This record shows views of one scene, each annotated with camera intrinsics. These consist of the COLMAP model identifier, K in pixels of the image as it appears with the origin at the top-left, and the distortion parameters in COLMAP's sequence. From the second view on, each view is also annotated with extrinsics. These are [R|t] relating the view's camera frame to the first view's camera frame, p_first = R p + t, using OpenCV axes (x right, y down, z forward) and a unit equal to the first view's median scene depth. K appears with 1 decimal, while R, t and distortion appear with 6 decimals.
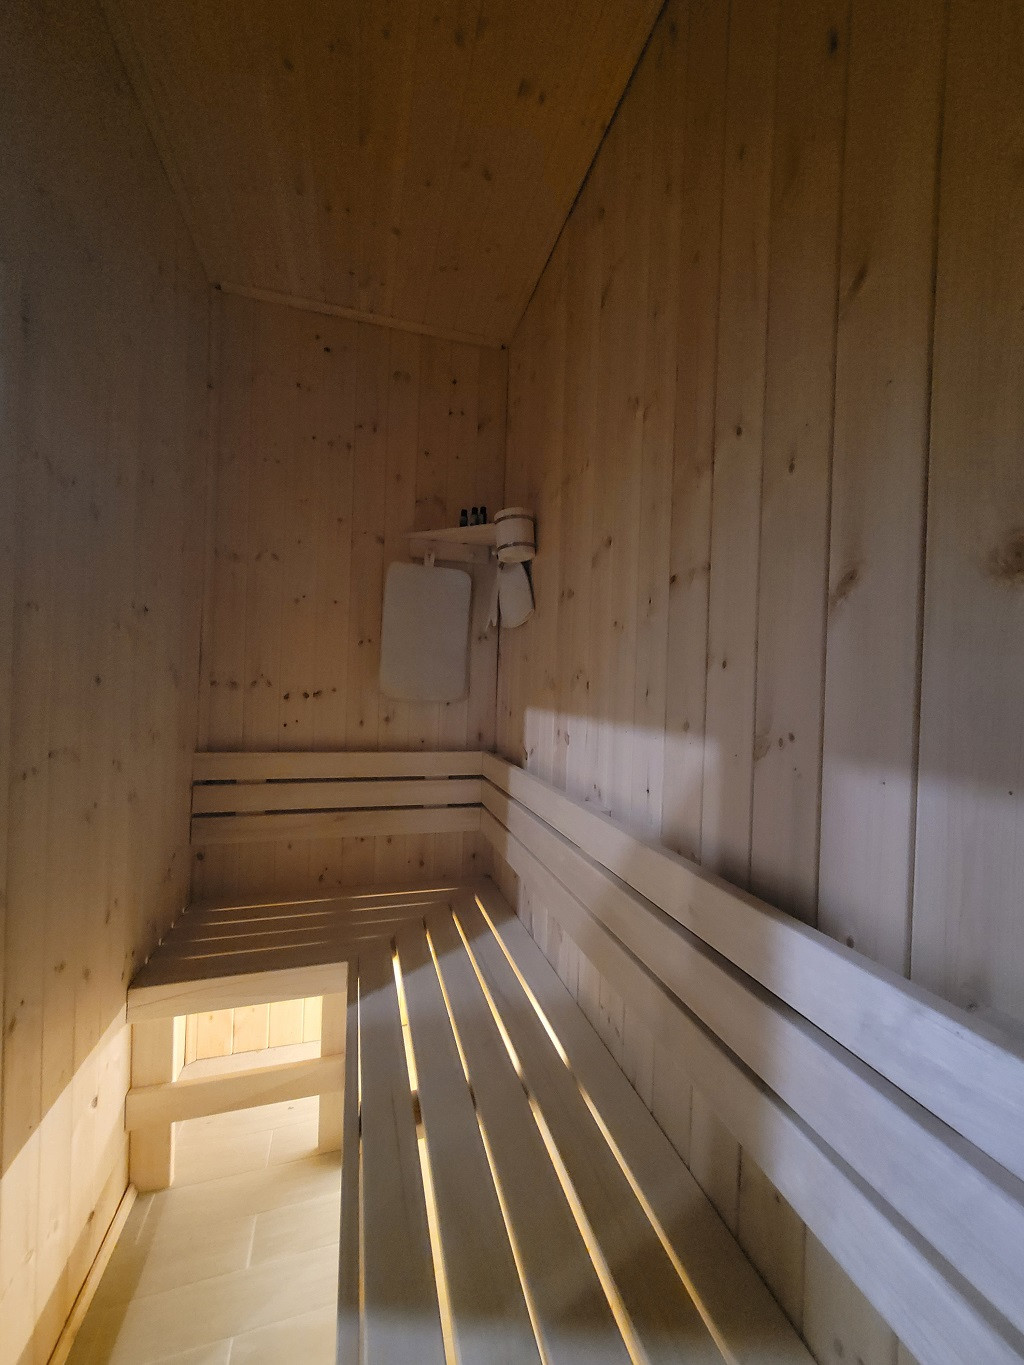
lens RADIAL K [[548.0, 0, 512.0], [0, 548.0, 682.5], [0, 0, 1]] dist [0.000691, 0.000016]
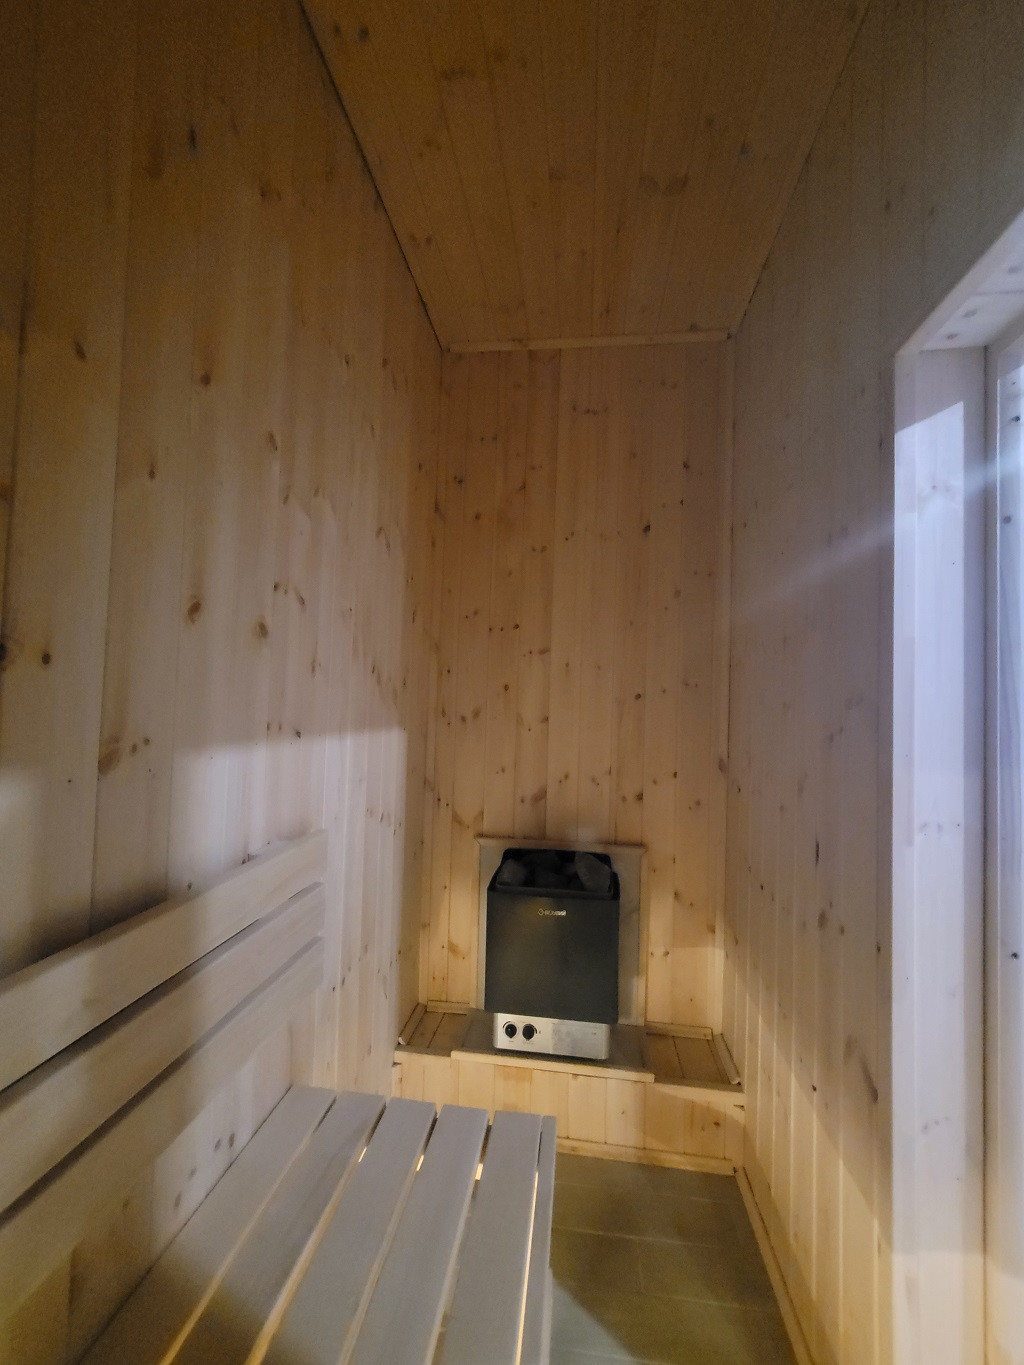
lens RADIAL K [[548.0, 0, 512.0], [0, 548.0, 682.5], [0, 0, 1]] dist [0.000691, 0.000016]
pose [[-0.916474, -0.038573, 0.398230, -0.507693], [-0.051215, 0.998464, -0.021151, -0.022167], [-0.396802, -0.039780, -0.917042, 1.631087]]
